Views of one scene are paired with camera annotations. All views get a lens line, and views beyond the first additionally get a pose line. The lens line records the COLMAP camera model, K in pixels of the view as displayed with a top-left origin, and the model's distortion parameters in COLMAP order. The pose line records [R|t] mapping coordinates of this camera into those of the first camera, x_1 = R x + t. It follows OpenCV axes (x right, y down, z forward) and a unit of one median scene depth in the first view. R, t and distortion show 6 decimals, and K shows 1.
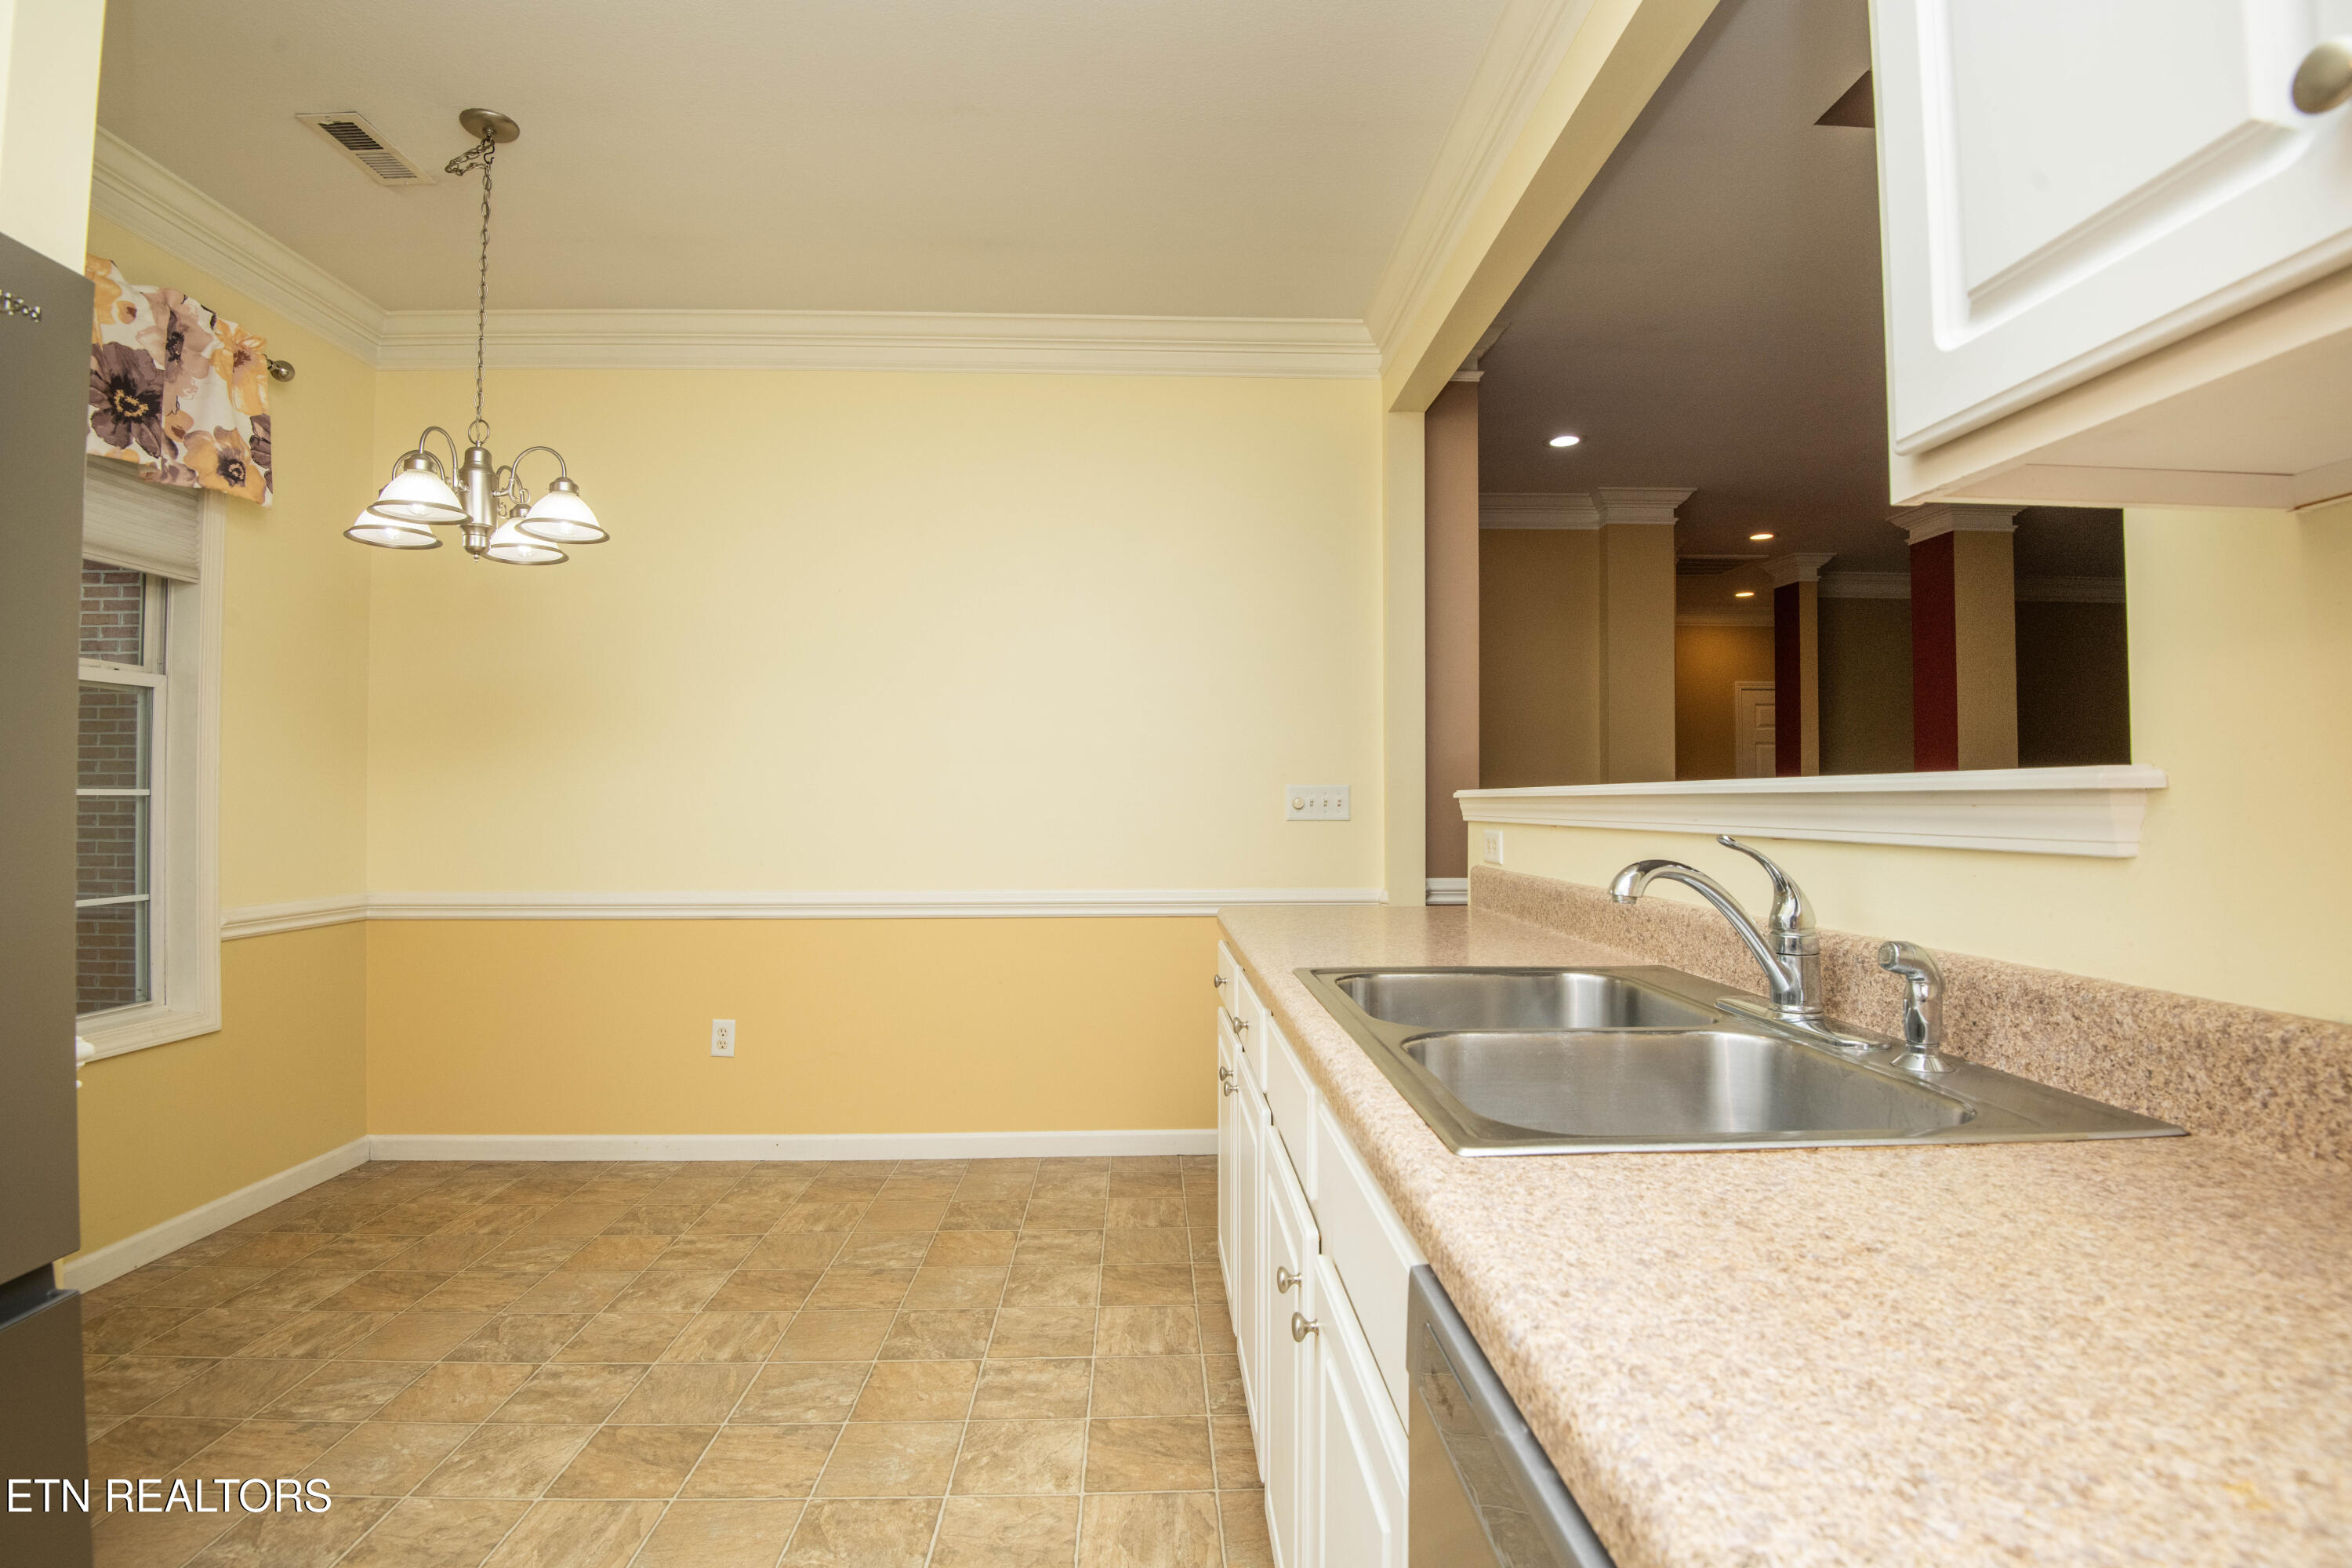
lens RADIAL K [[1100.1, 0, 1174.4], [0, 1100.1, 794.5], [0, 0, 1]] dist [-0.016850, -0.011365]
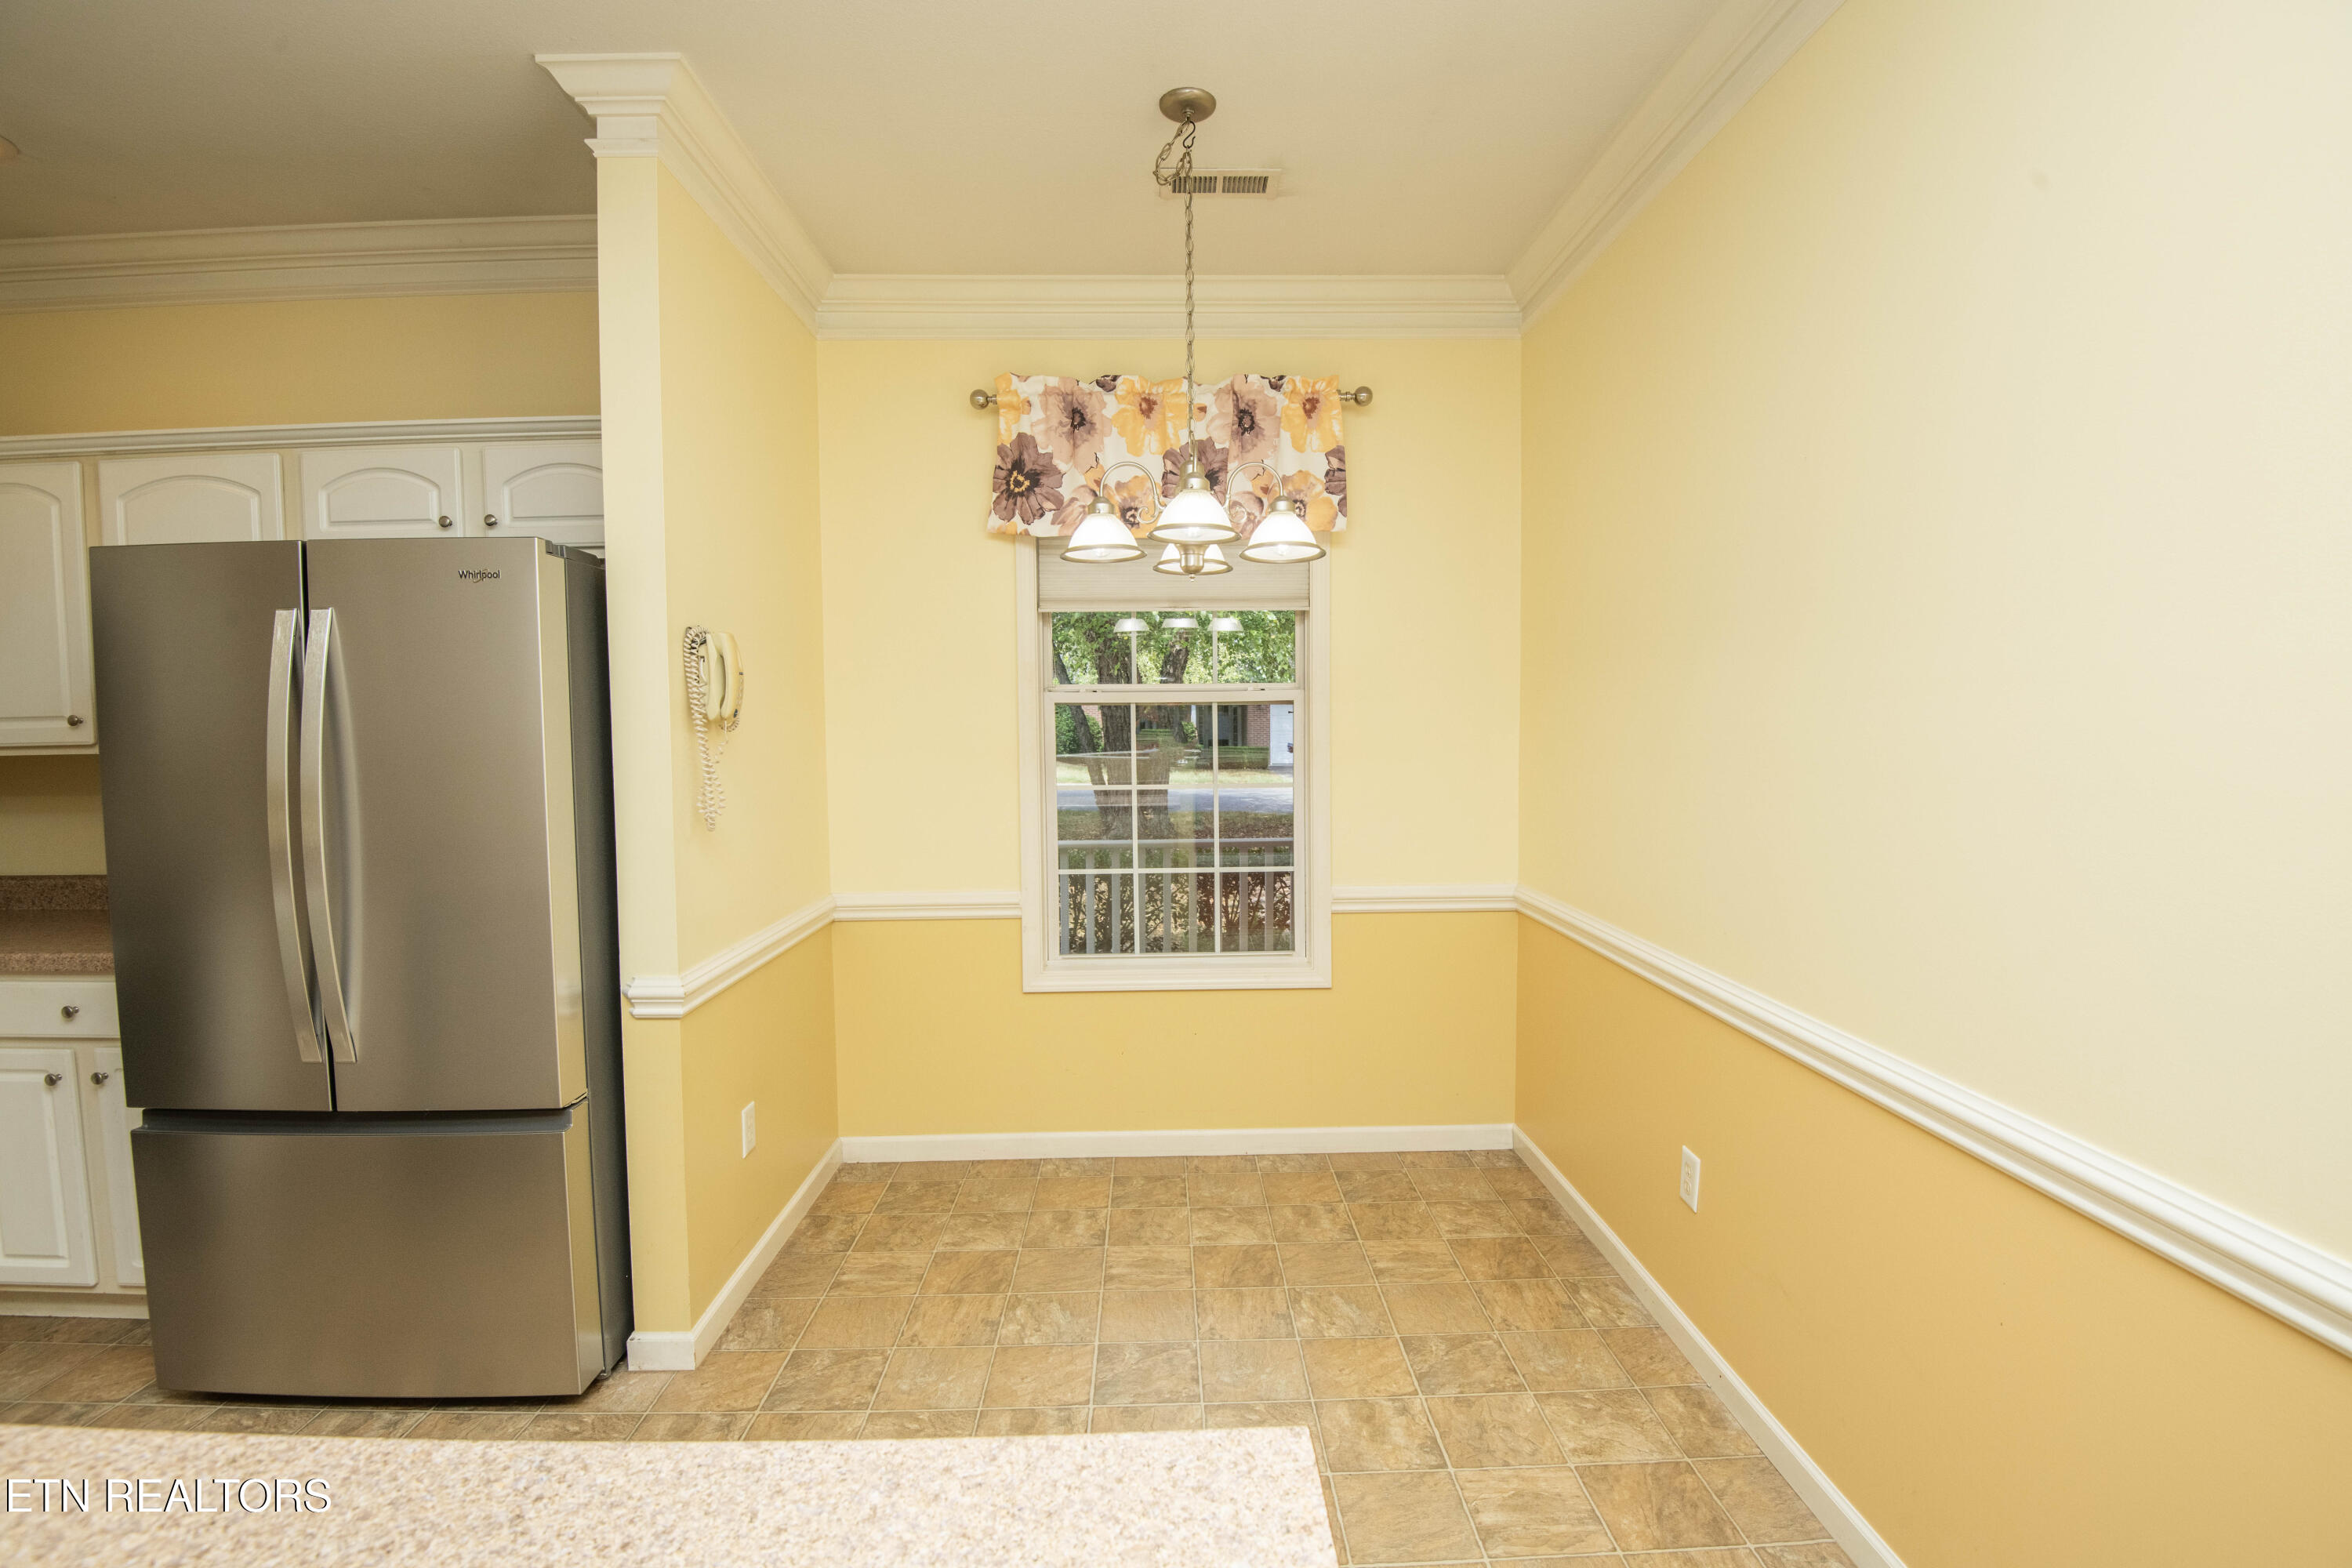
lens RADIAL K [[1100.1, 0, 1199.4], [0, 1100.1, 780.1], [0, 0, 1]] dist [-0.016850, -0.011365]
pose [[0.006329, 0.061685, -0.998076, 0.299292], [0.010662, 0.998035, 0.061750, -0.083961], [0.999923, -0.011032, 0.005658, 0.856639]]
